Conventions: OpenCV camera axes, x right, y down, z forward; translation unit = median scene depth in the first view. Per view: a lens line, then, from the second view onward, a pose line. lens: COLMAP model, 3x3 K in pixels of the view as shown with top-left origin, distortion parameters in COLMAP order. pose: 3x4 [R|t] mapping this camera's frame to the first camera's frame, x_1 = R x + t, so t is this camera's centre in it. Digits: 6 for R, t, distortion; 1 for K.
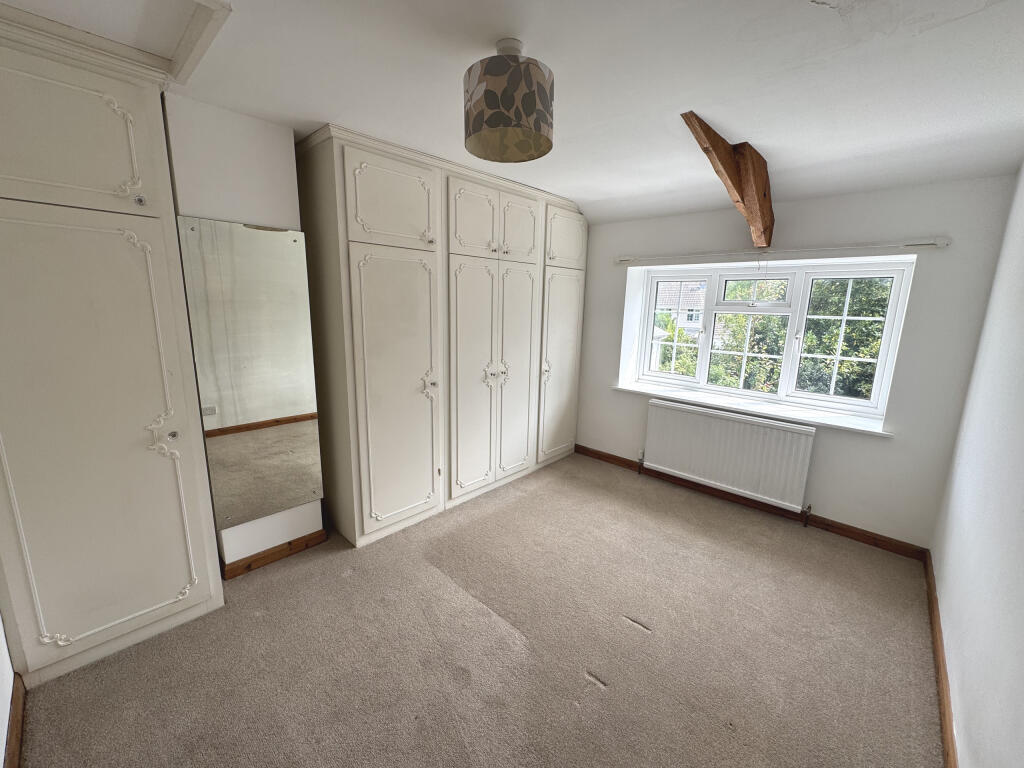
lens RADIAL K [[421.5, 0, 512.0], [0, 421.5, 384.0], [0, 0, 1]] dist [-0.000370, -0.000148]
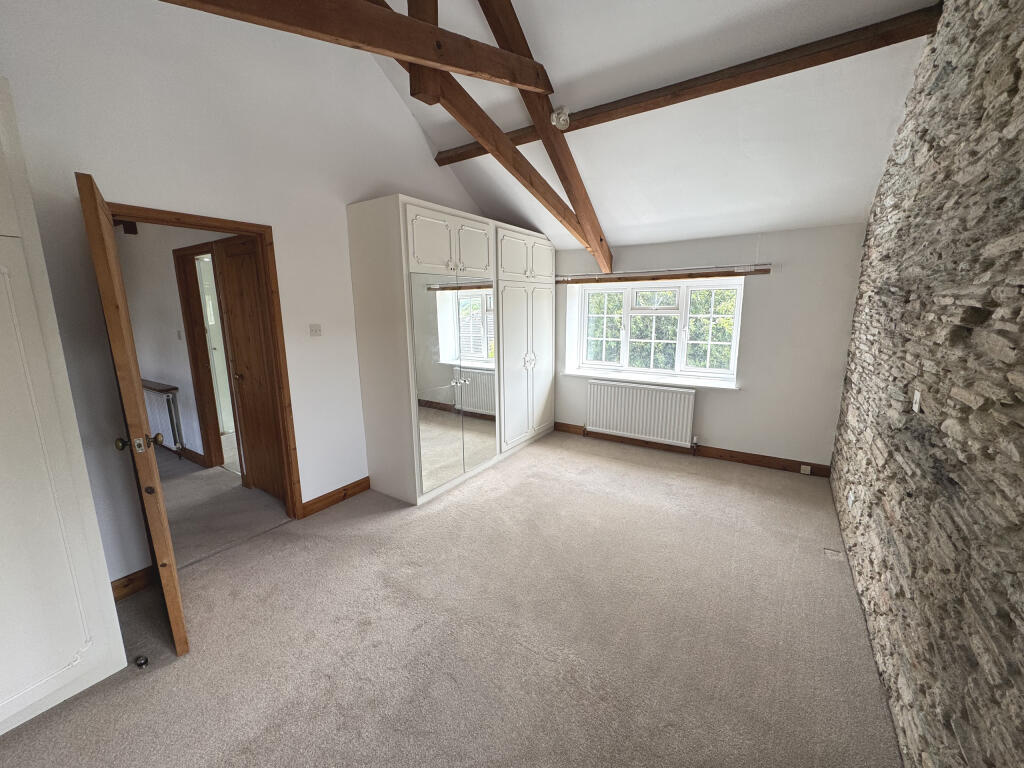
lens RADIAL K [[407.8, 0, 512.0], [0, 407.8, 384.0], [0, 0, 1]] dist [-0.000785, -0.000300]
pose [[0.954073, -0.068177, 0.291714, -0.407884], [0.069903, 0.997544, 0.004516, 0.035346], [-0.291305, 0.016083, 0.956495, -0.253812]]
